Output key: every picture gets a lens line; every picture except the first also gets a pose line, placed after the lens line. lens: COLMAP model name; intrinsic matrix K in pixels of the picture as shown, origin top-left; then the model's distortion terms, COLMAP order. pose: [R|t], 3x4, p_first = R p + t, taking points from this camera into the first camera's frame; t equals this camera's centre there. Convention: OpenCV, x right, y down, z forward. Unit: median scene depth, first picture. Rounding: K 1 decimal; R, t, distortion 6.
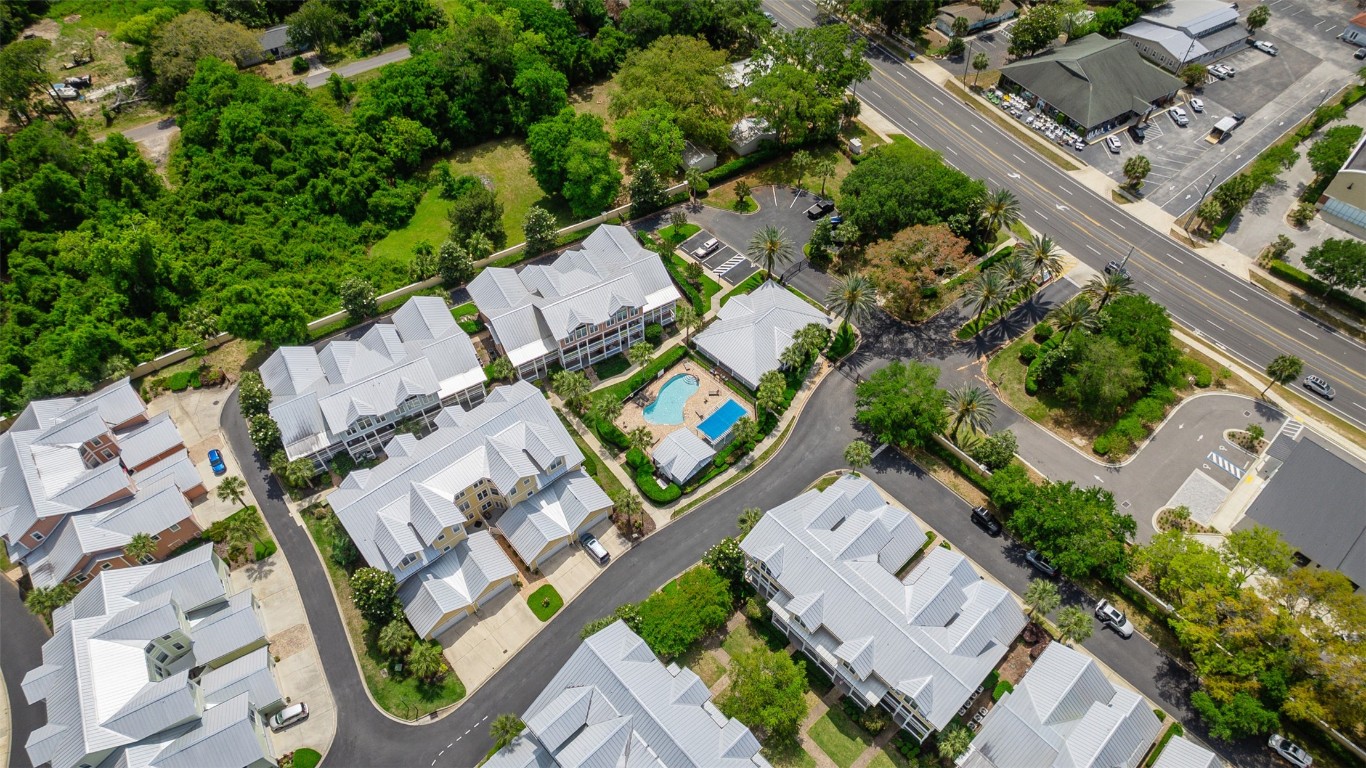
lens RADIAL K [[815.7, 0, 683.0], [0, 815.7, 384.0], [0, 0, 1]] dist [-0.030841, -0.001392]
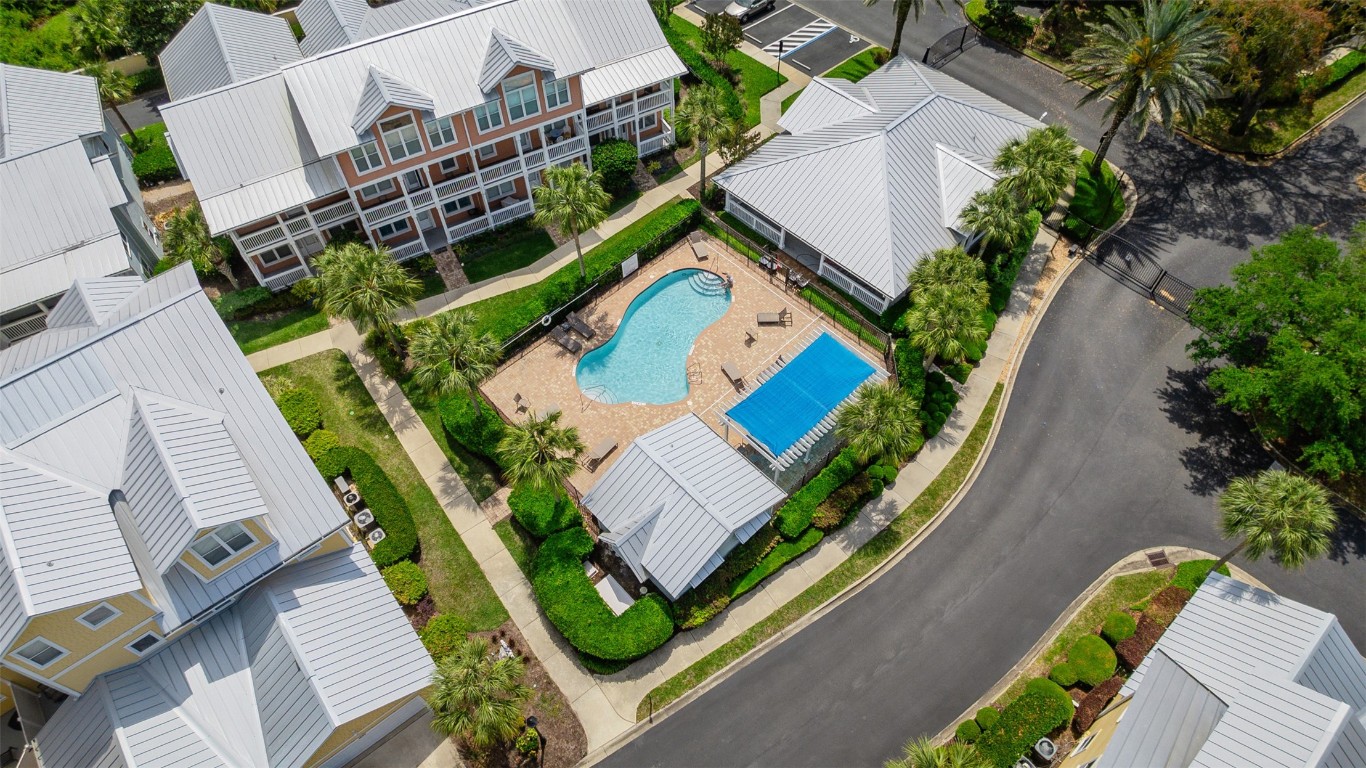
lens RADIAL K [[815.7, 0, 683.0], [0, 815.7, 384.0], [0, 0, 1]] dist [-0.030841, -0.001392]
pose [[0.999639, 0.011453, -0.024322, 0.007102], [-0.010220, 0.998685, 0.050241, 0.022728], [0.024865, -0.049974, 0.998441, 0.631862]]
